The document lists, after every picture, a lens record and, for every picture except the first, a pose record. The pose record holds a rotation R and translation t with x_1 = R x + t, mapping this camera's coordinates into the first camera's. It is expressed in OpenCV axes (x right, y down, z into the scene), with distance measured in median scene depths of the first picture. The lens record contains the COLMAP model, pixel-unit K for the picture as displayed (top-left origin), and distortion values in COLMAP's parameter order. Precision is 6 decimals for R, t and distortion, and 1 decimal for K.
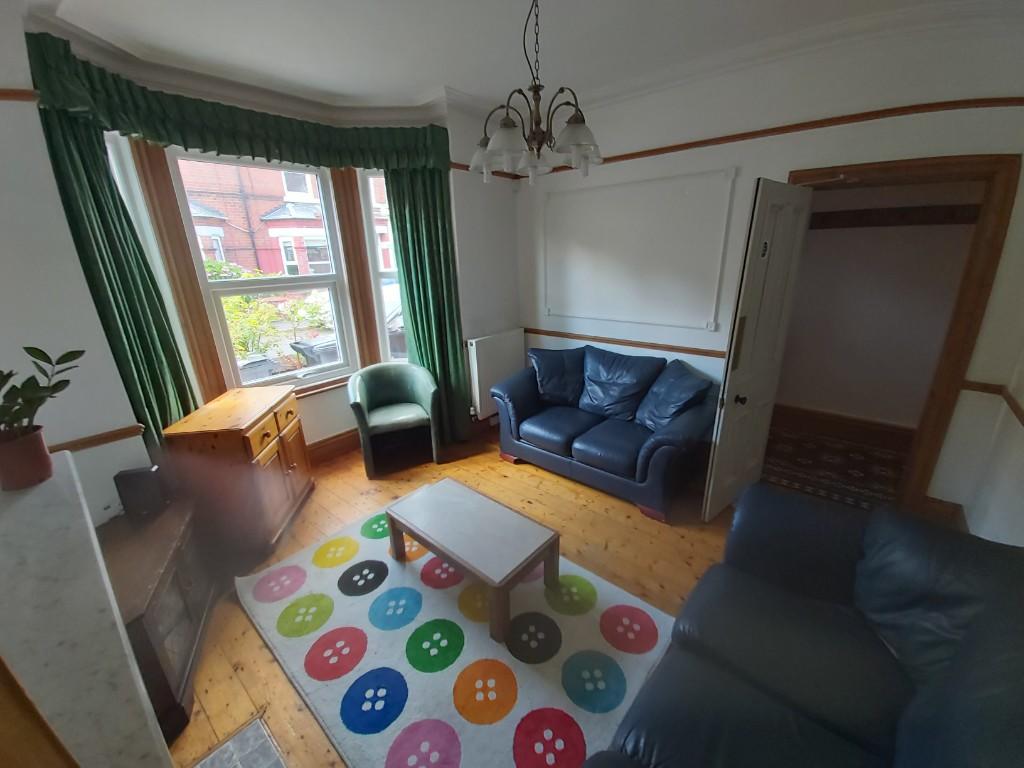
lens RADIAL K [[404.1, 0, 512.3], [0, 404.1, 383.7], [0, 0, 1]] dist [-0.001865, -0.000305]
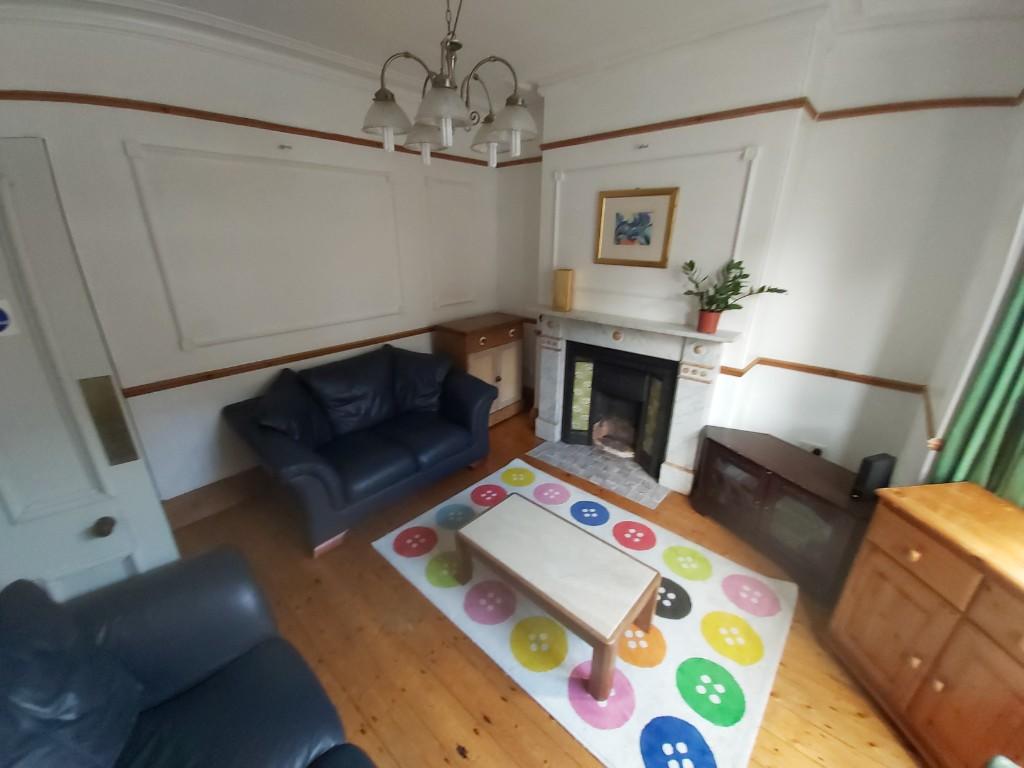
lens RADIAL K [[404.1, 0, 504.7], [0, 404.1, 386.0], [0, 0, 1]] dist [-0.001865, -0.000305]
pose [[-0.998303, 0.020119, 0.054646, -0.070342], [0.049833, 0.780675, 0.622947, -0.528111], [-0.030128, 0.624613, -0.780353, 1.541444]]
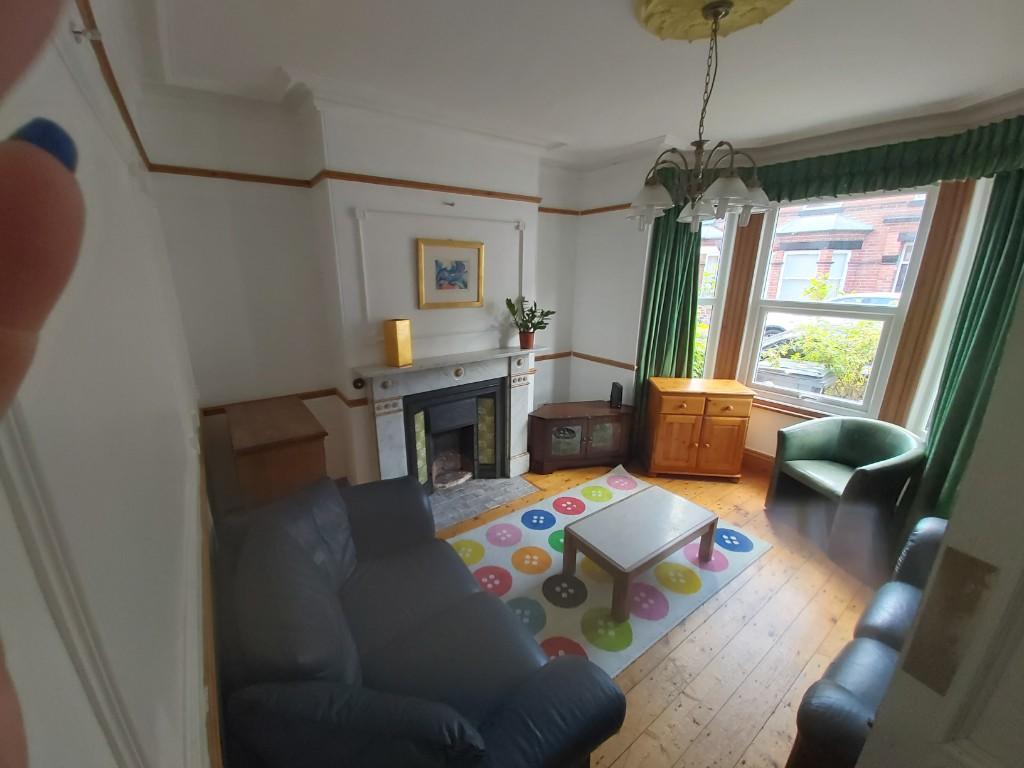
lens RADIAL K [[404.1, 0, 503.8], [0, 404.1, 384.1], [0, 0, 1]] dist [-0.001865, -0.000305]
pose [[-0.240486, 0.299411, -0.923320, 0.968052], [-0.294437, 0.883915, 0.363321, -0.319397], [0.924918, 0.359233, -0.124412, 0.668269]]
